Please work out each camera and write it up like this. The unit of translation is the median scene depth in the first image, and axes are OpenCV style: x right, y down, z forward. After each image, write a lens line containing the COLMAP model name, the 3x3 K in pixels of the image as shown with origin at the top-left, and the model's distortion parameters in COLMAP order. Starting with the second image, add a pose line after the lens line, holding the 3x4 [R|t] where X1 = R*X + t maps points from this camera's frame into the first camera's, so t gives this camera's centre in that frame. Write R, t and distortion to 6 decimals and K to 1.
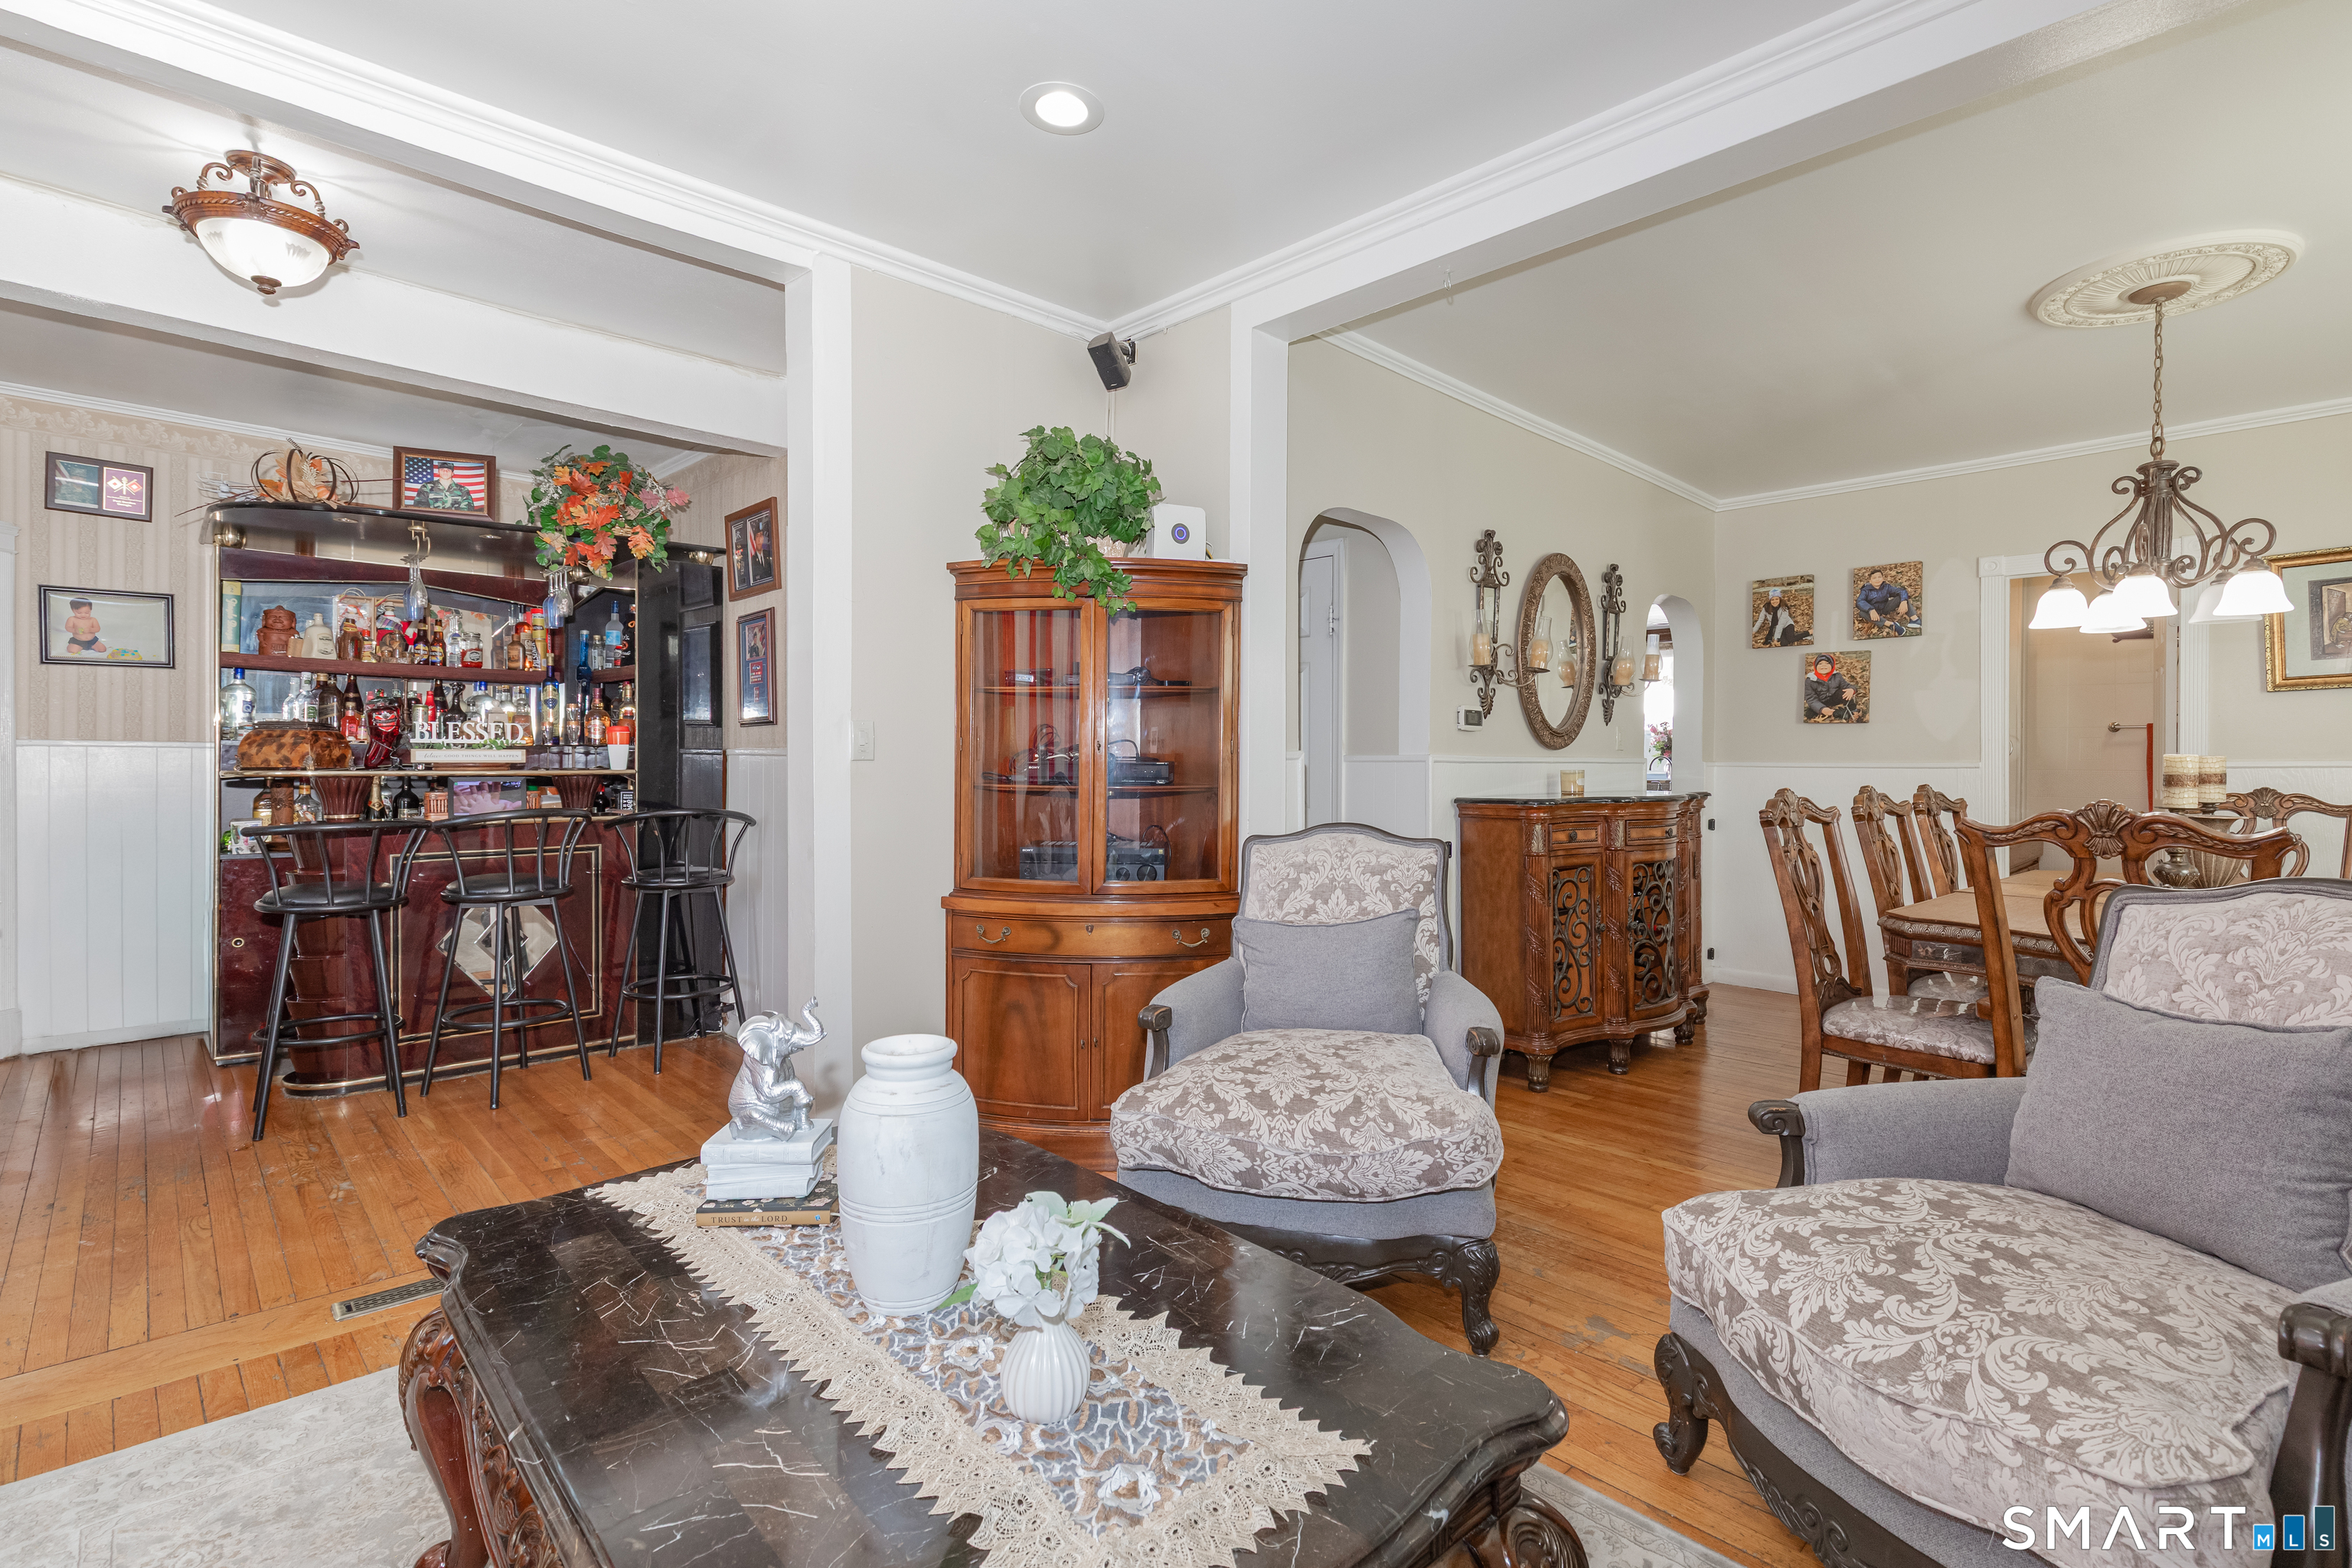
lens RADIAL K [[1105.1, 0, 1176.0], [0, 1105.1, 784.0], [0, 0, 1]] dist [-0.000266, 0.000405]
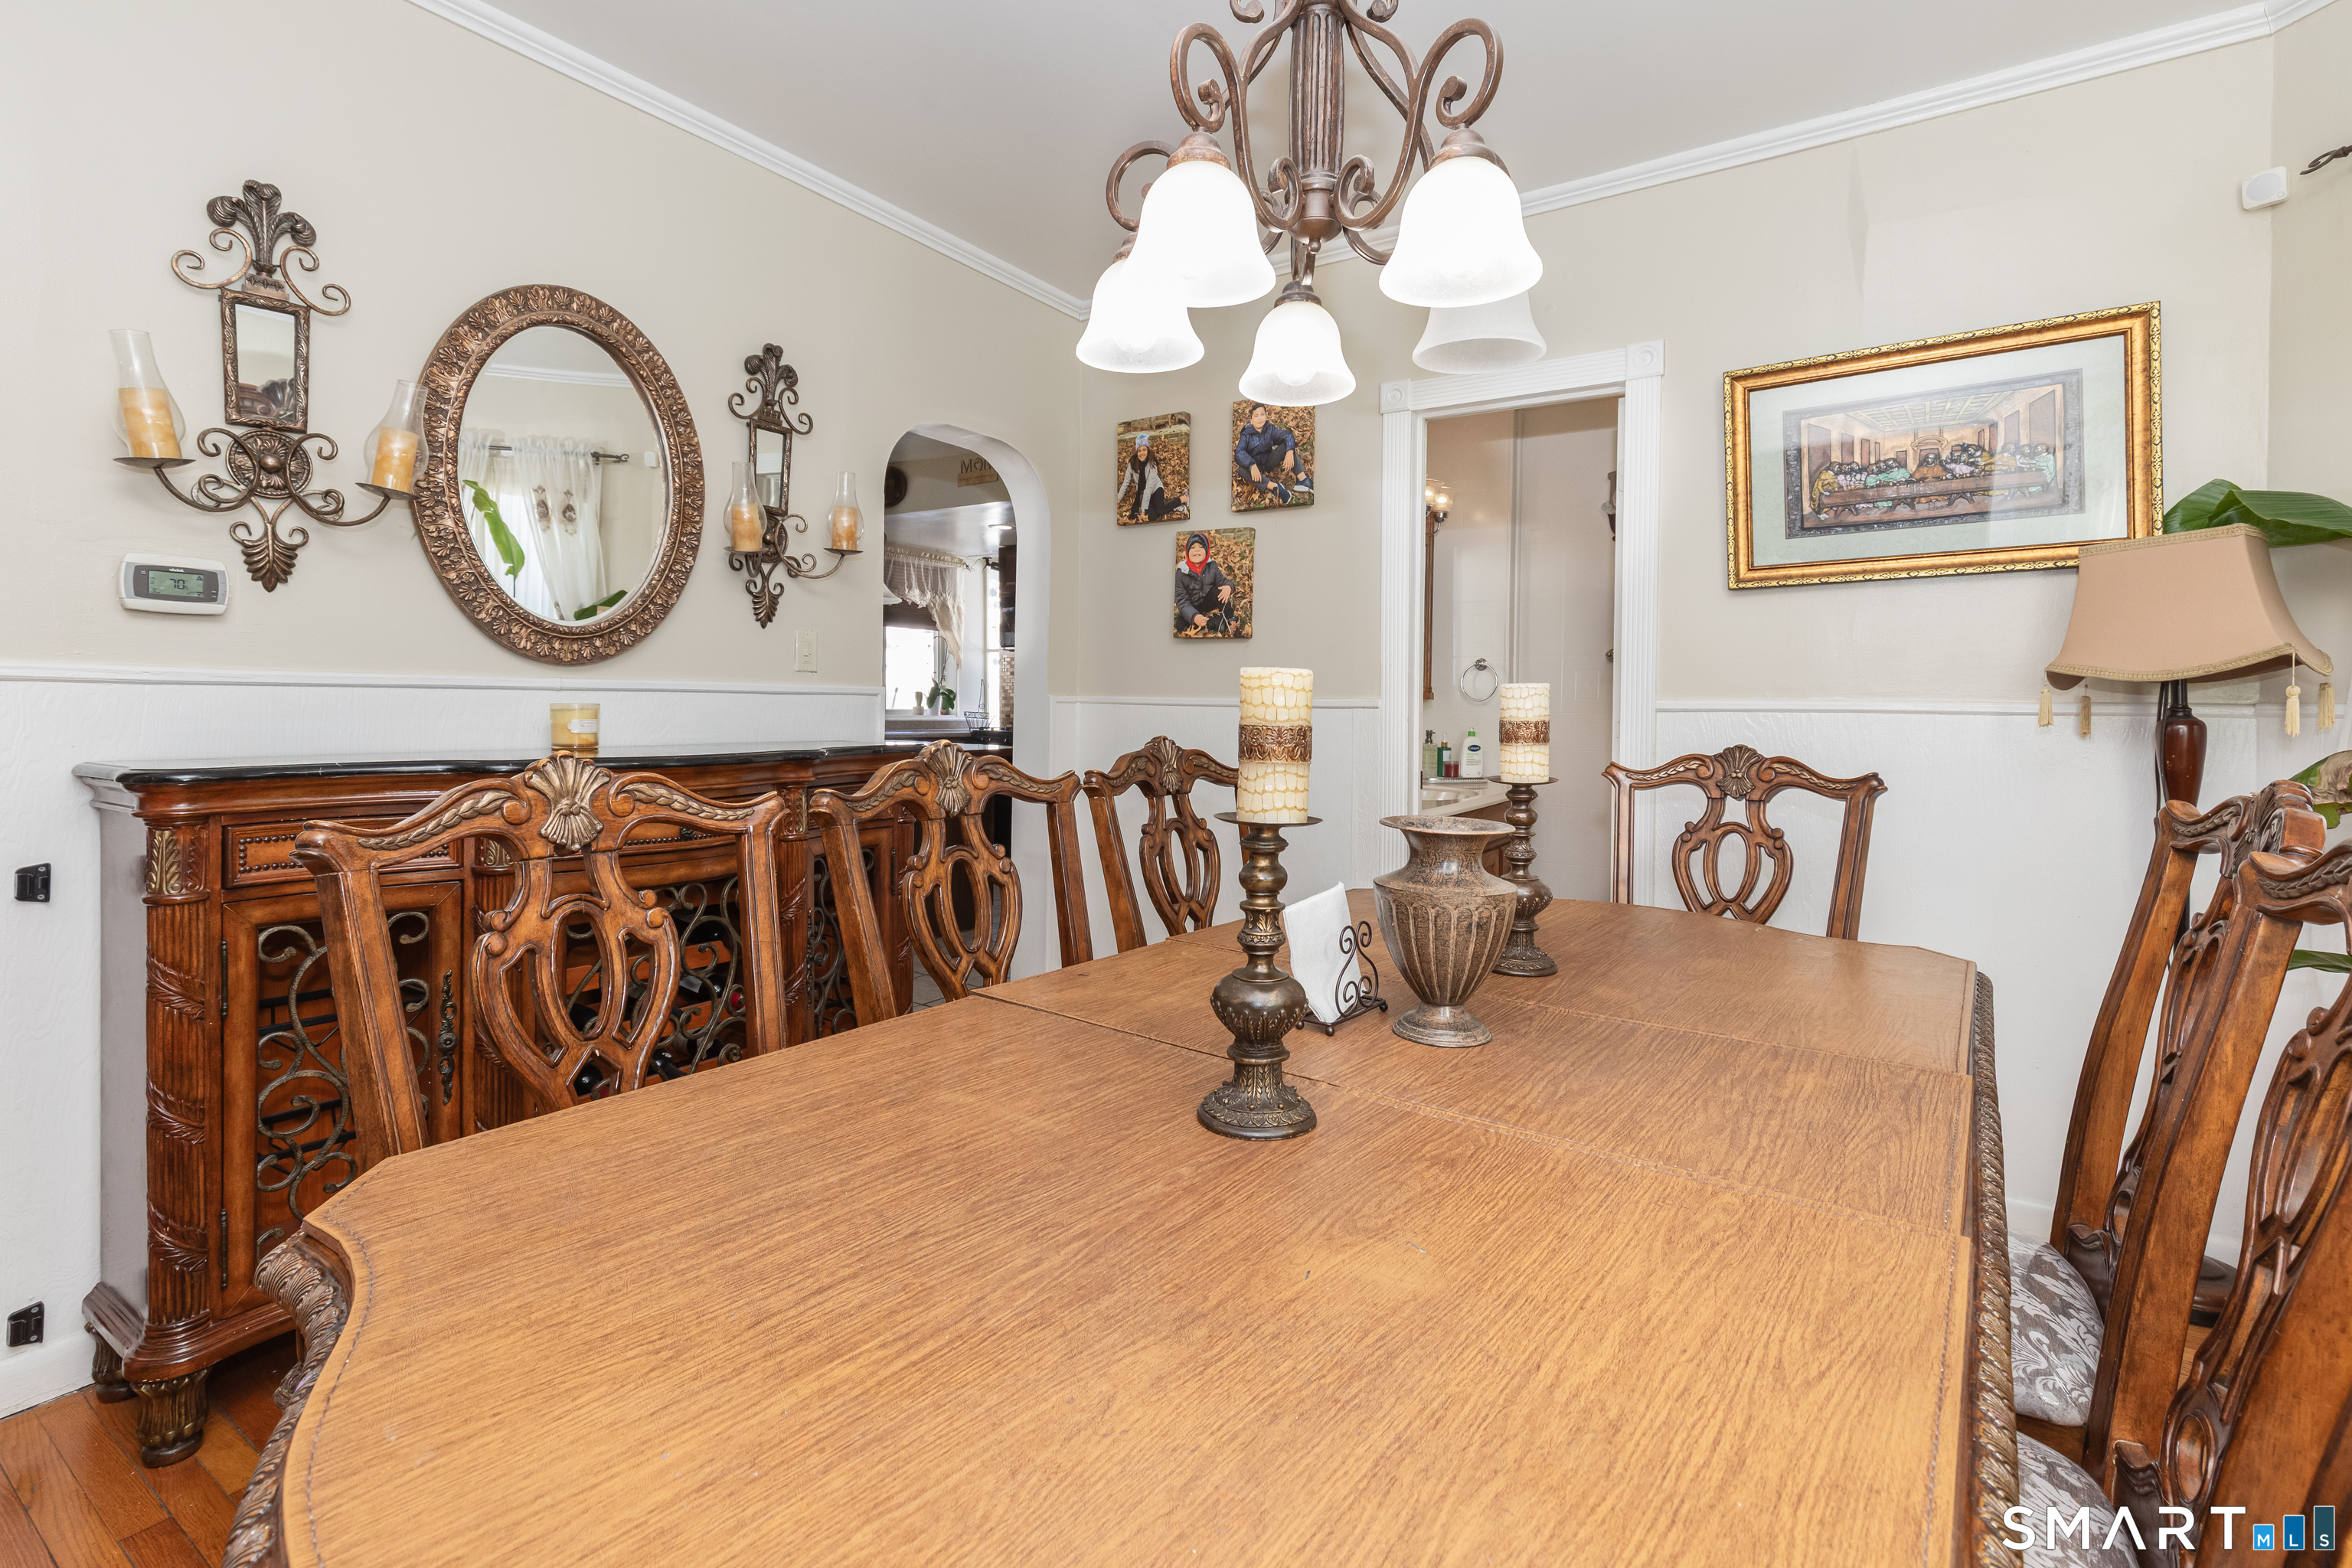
lens RADIAL K [[1094.1, 0, 1183.5], [0, 1094.1, 704.9], [0, 0, 1]] dist [-0.002301, -0.000558]
pose [[0.978098, 0.012941, 0.207742, 0.449437], [-0.010232, 0.999848, -0.014110, -0.006502], [-0.207893, 0.011675, 0.978082, 0.372836]]
